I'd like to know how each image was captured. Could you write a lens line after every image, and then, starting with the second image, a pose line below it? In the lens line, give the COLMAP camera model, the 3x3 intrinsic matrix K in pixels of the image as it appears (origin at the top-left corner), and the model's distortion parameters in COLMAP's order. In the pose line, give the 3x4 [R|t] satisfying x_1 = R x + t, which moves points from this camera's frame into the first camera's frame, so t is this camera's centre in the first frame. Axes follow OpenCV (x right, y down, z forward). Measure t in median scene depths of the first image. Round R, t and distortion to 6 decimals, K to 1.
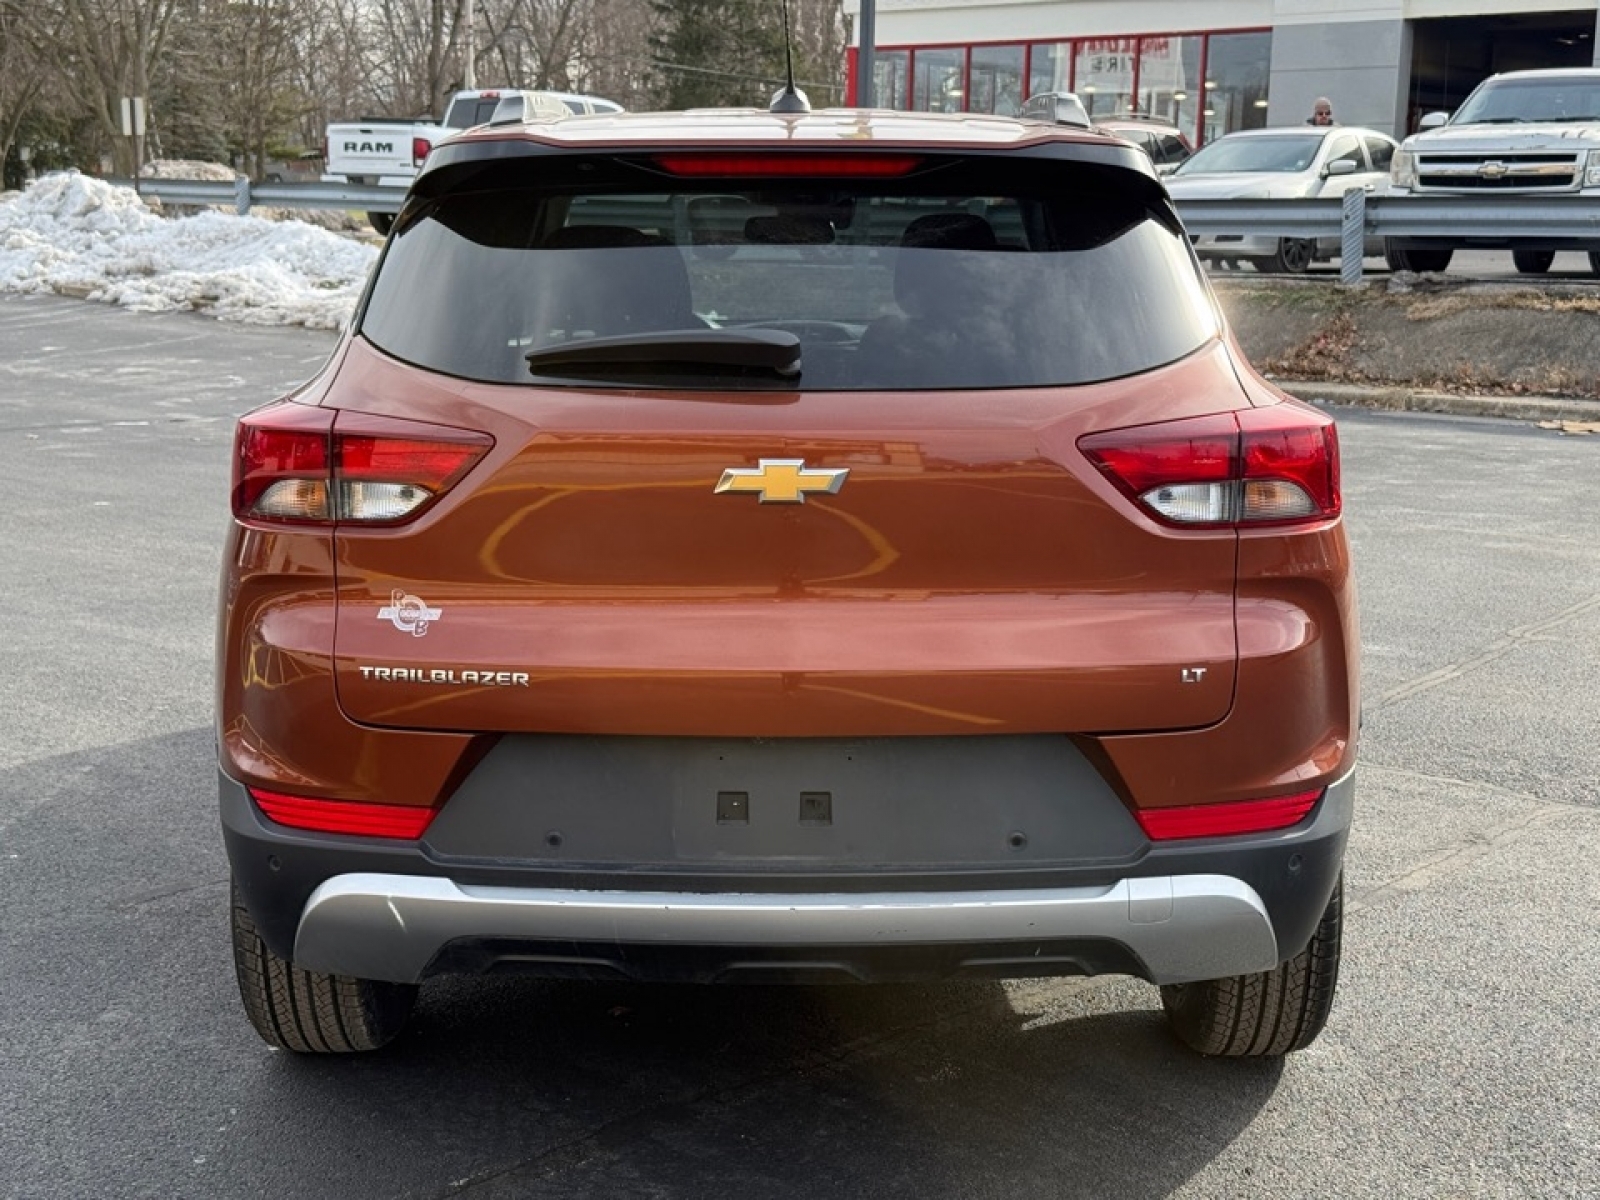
lens RADIAL K [[2244.0, 0, 807.4], [0, 2244.0, 602.2], [0, 0, 1]] dist [0.130629, 0.000000]
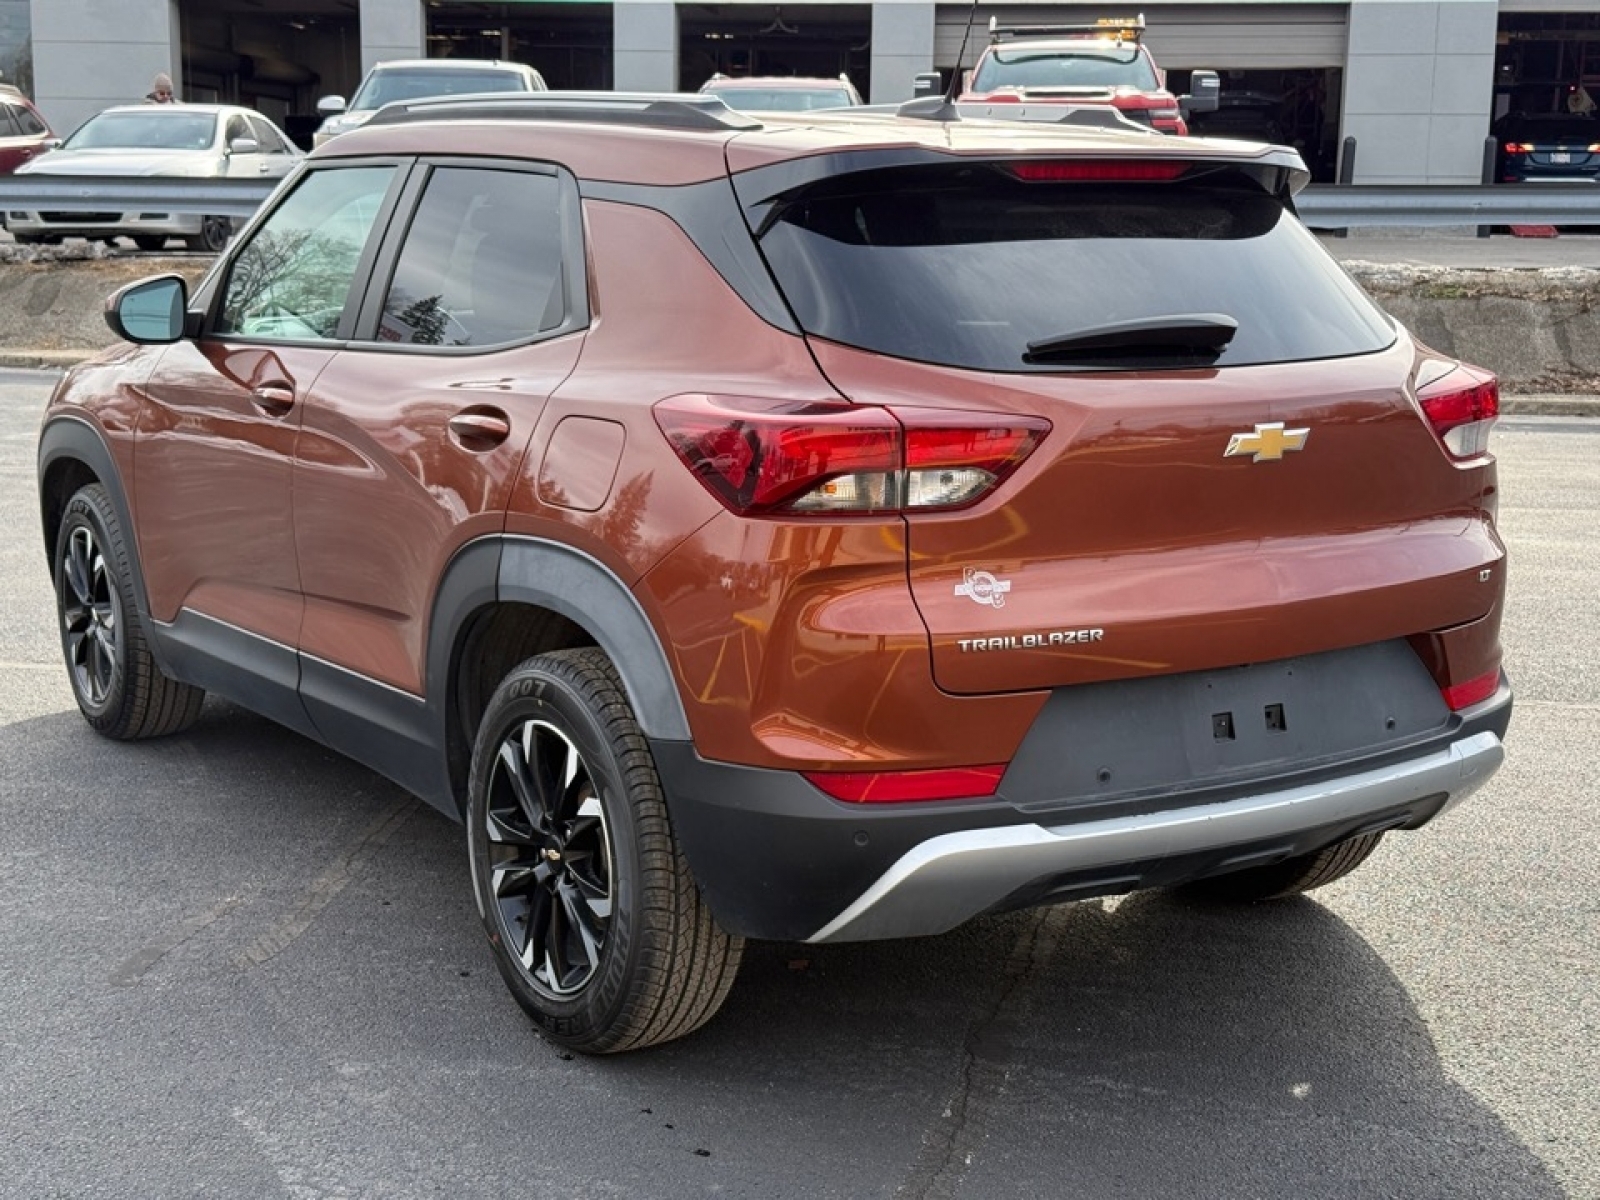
lens RADIAL K [[2275.7, 0, 794.6], [0, 2275.7, 604.8], [0, 0, 1]] dist [0.070663, 0.000000]
pose [[0.832481, -0.099907, 0.544971, -0.850182], [0.093957, 0.994818, 0.038851, -0.037963], [-0.546029, 0.018861, 0.837554, 0.131040]]
